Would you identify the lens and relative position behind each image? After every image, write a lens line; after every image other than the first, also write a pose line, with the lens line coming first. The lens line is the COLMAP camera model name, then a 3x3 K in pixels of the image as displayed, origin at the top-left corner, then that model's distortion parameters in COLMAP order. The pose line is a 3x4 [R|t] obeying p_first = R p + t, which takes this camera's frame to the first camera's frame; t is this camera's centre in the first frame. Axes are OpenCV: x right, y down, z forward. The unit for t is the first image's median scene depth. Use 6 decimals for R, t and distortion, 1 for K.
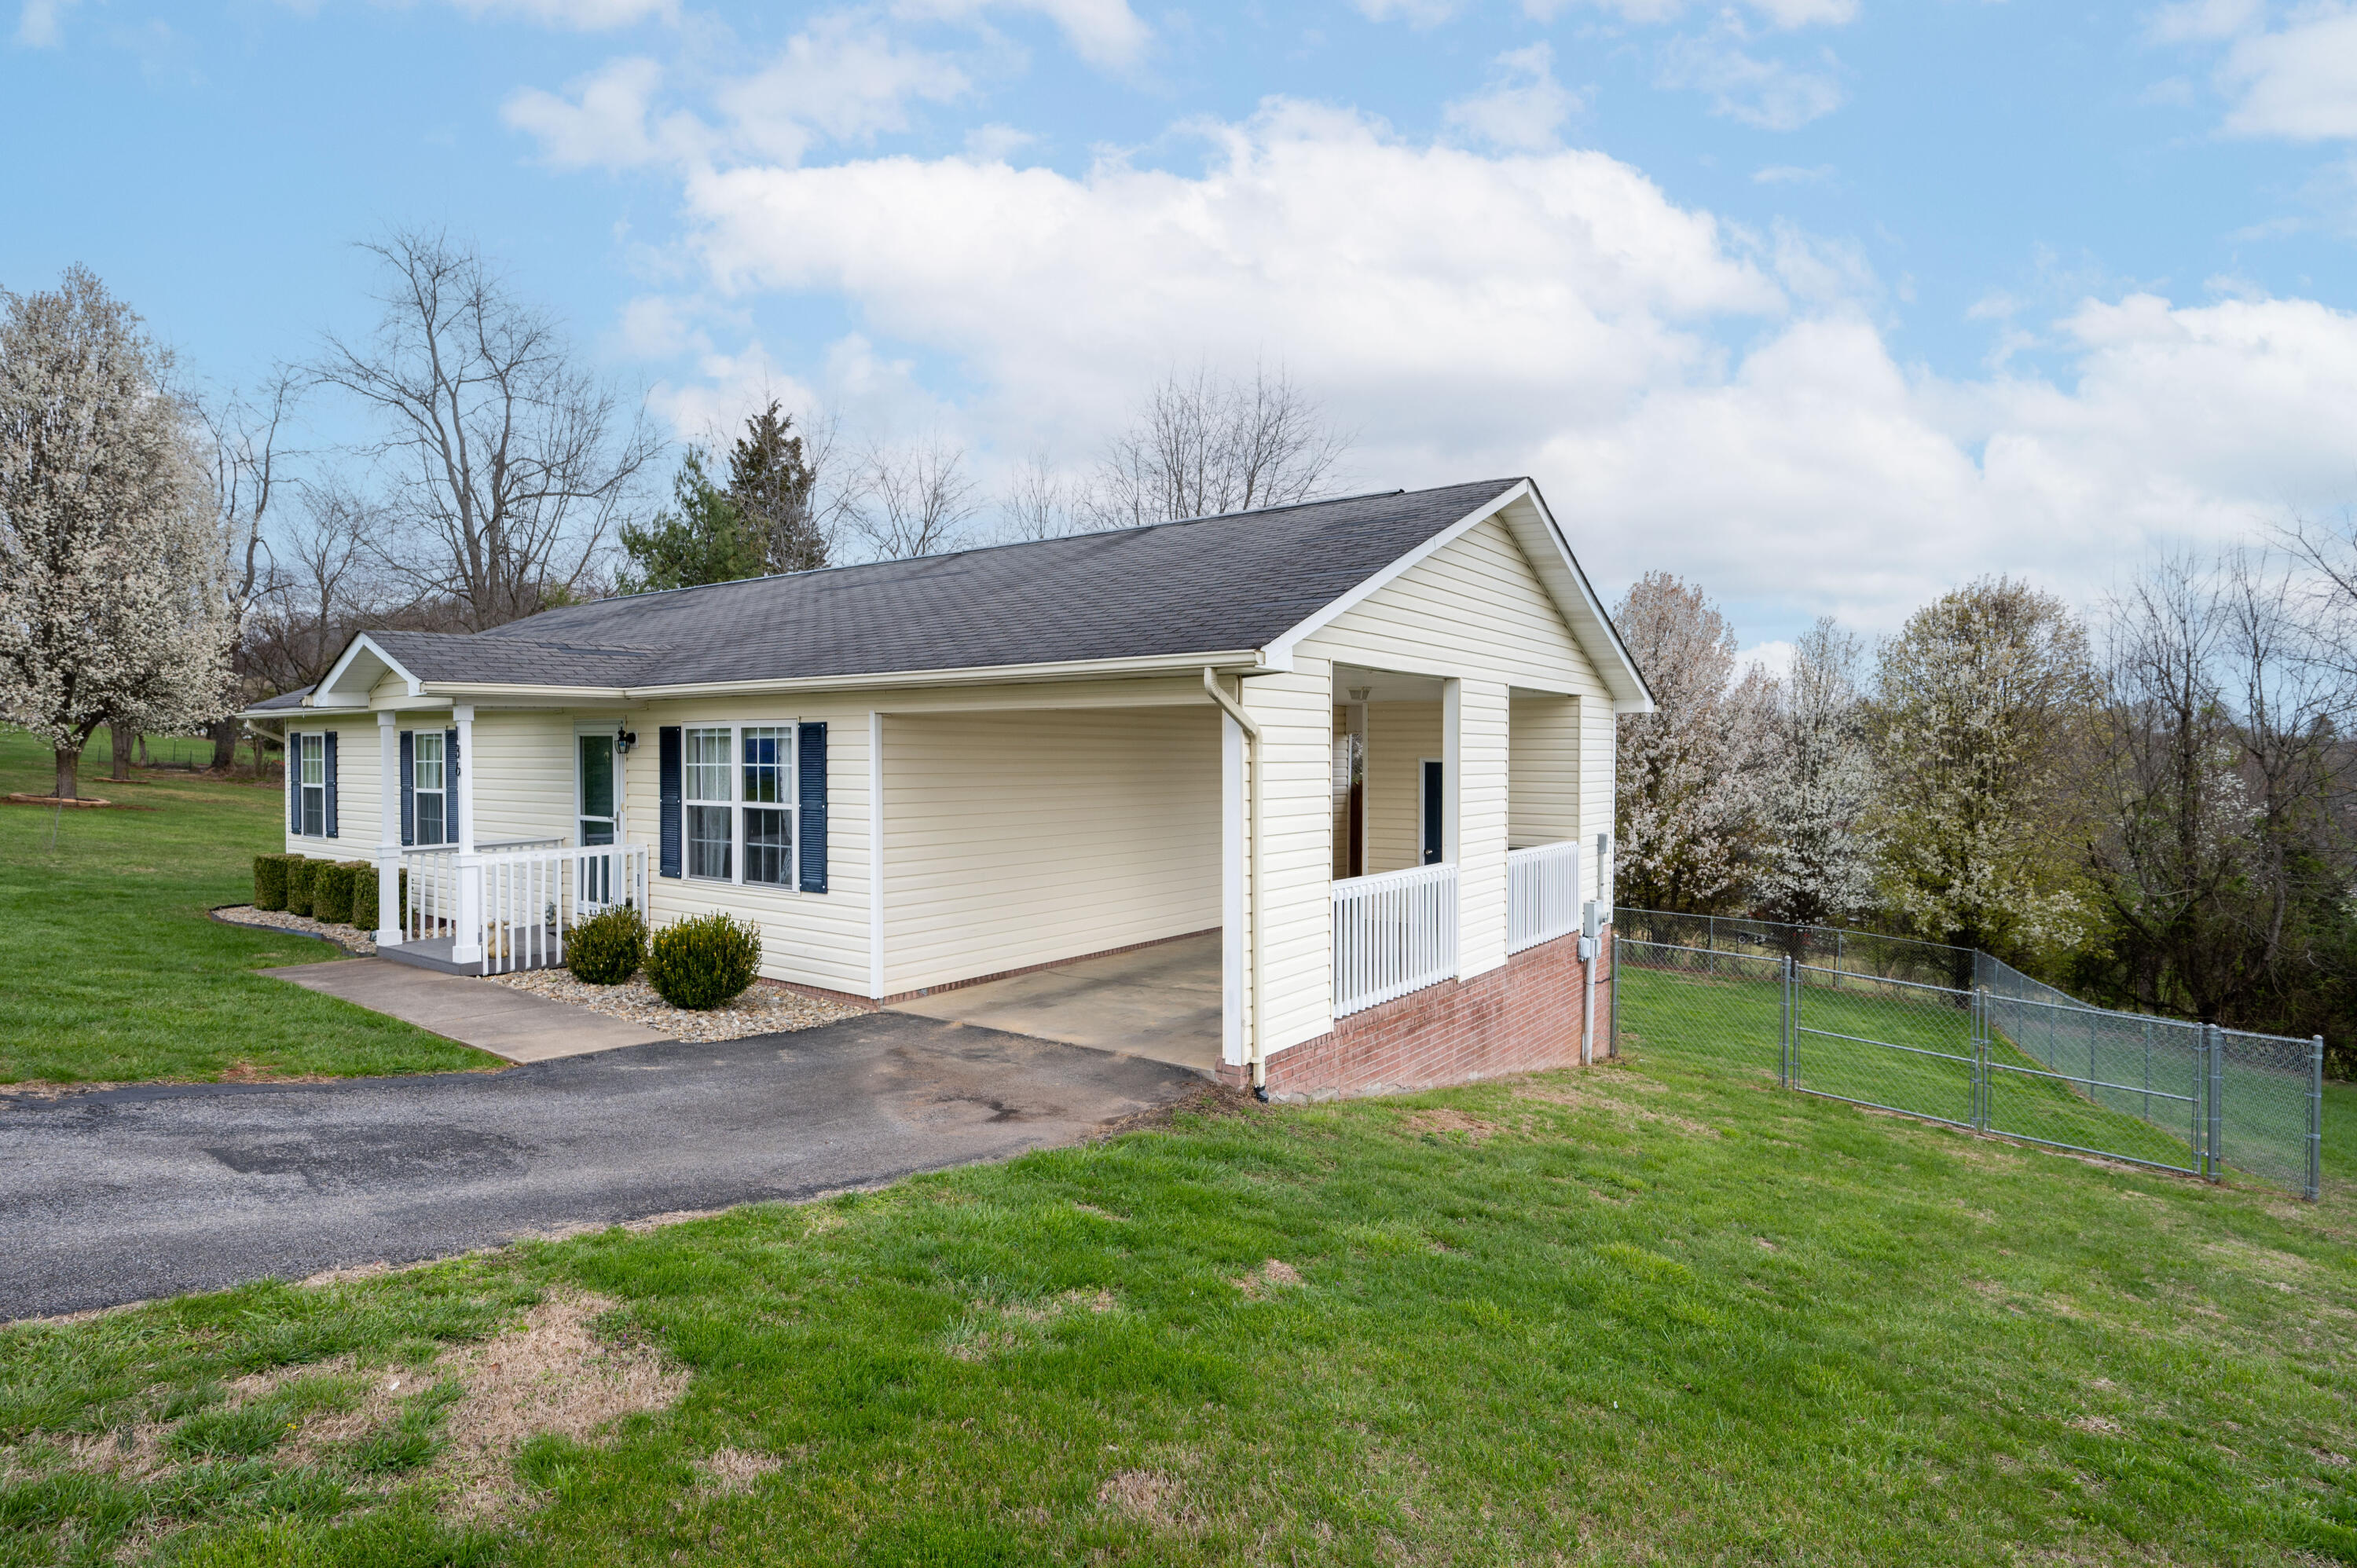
lens RADIAL K [[1207.5, 0, 1212.3], [0, 1207.5, 759.4], [0, 0, 1]] dist [-0.000945, -0.001269]
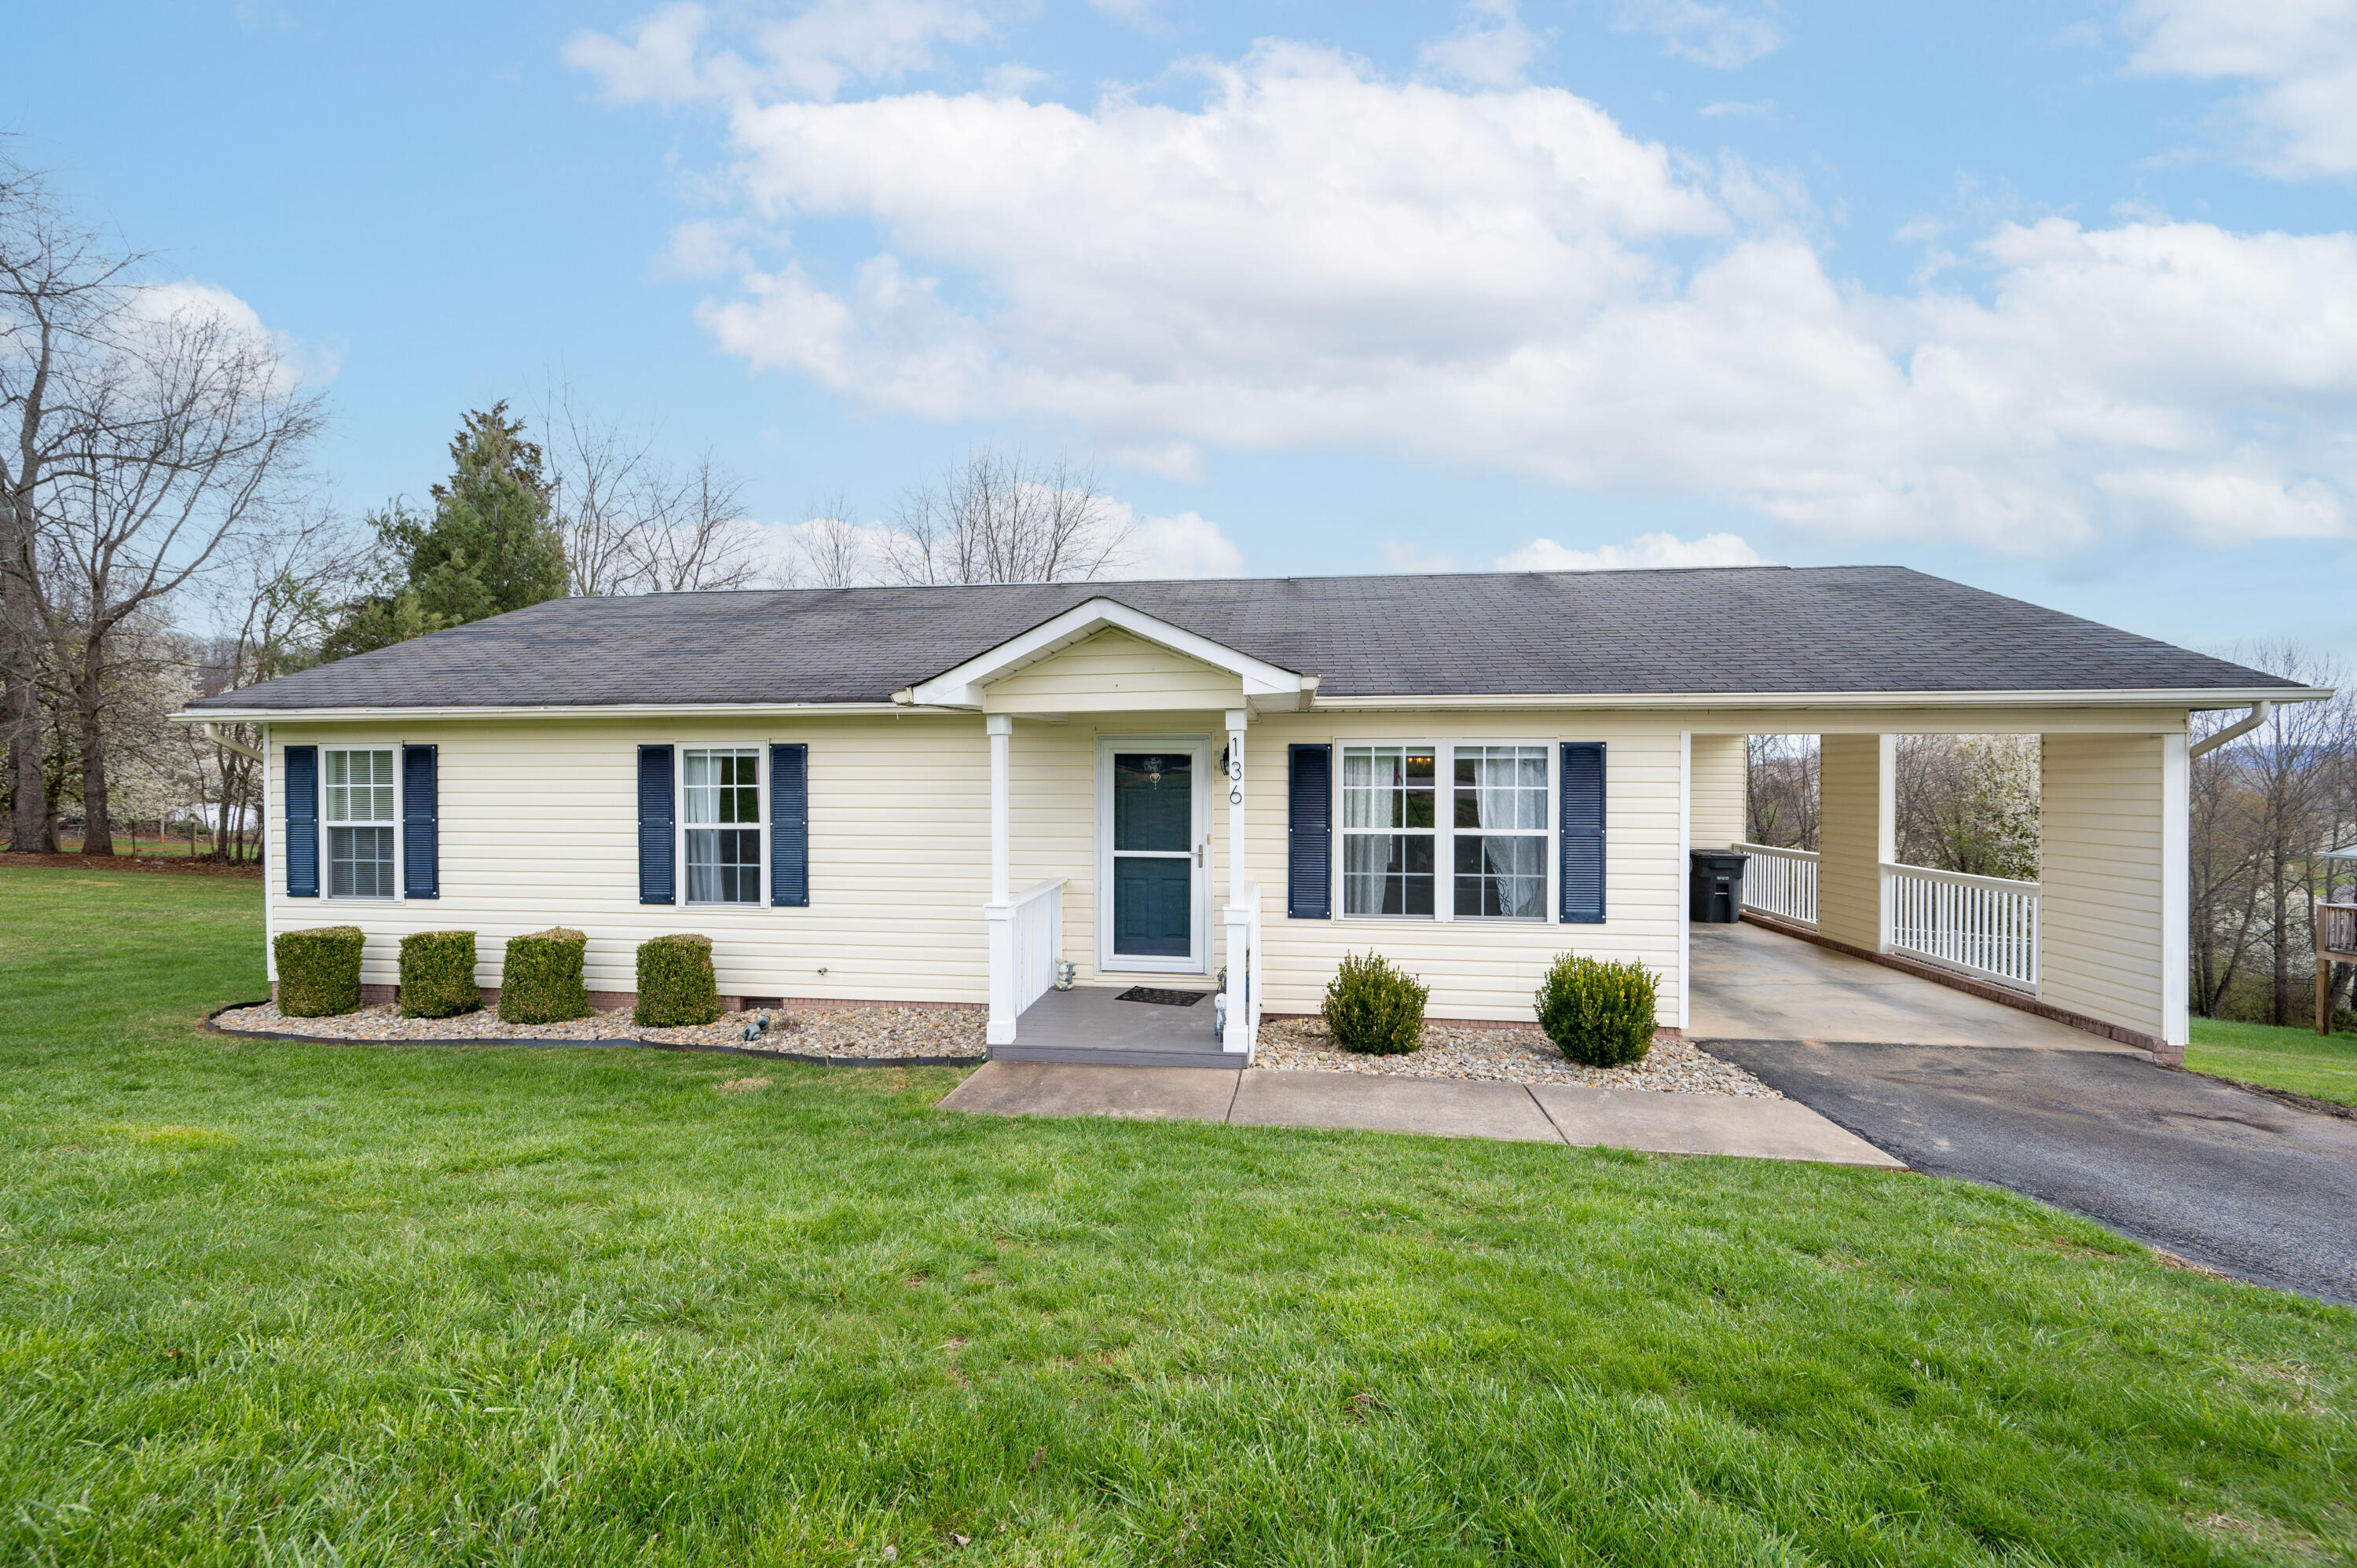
lens RADIAL K [[928.0, 0, 1177.1], [0, 928.0, 779.4], [0, 0, 1]] dist [-0.000293, -0.000306]
pose [[0.881113, -0.000876, 0.472905, -0.907040], [0.002970, 0.999989, -0.003681, 0.000148], [-0.472897, 0.004648, 0.881106, 0.491550]]
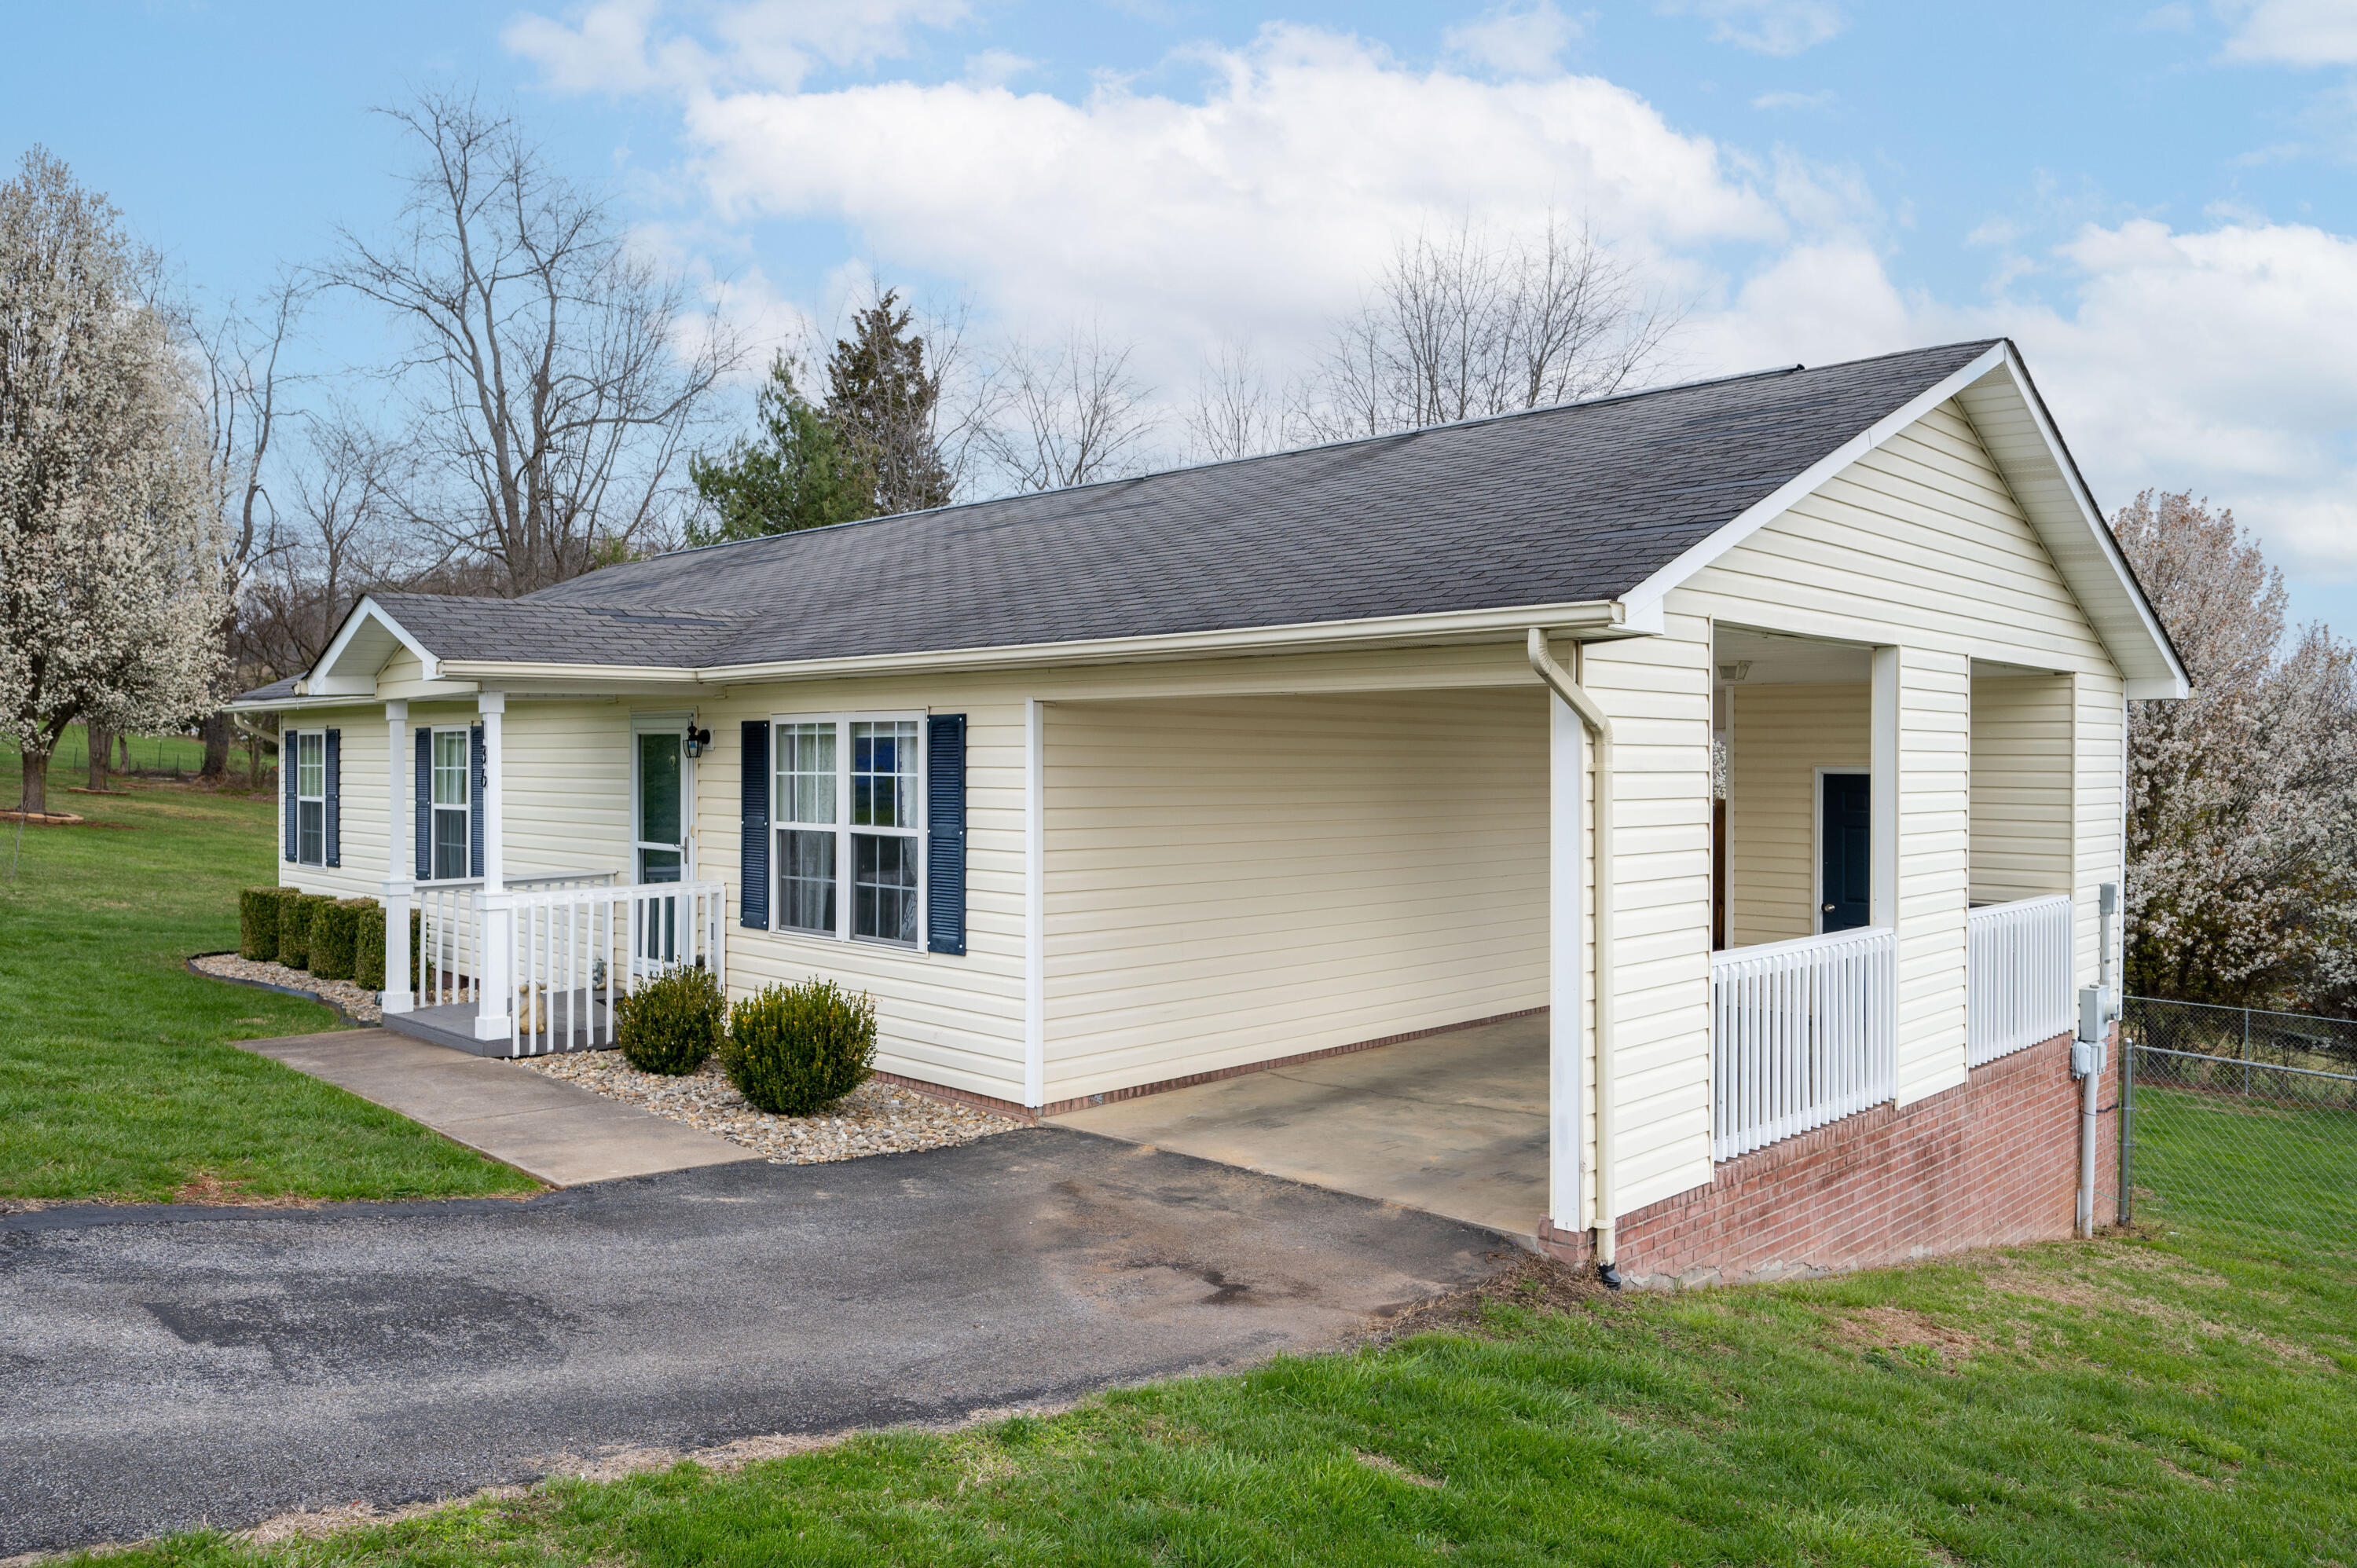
lens RADIAL K [[1657.5, 0, 1231.7], [0, 1657.5, 753.9], [0, 0, 1]] dist [-0.005387, 0.002340]
pose [[0.990523, 0.002080, -0.137333, -0.029101], [-0.003350, 0.999954, -0.009016, 0.000866], [0.137307, 0.009390, 0.990484, 0.053587]]
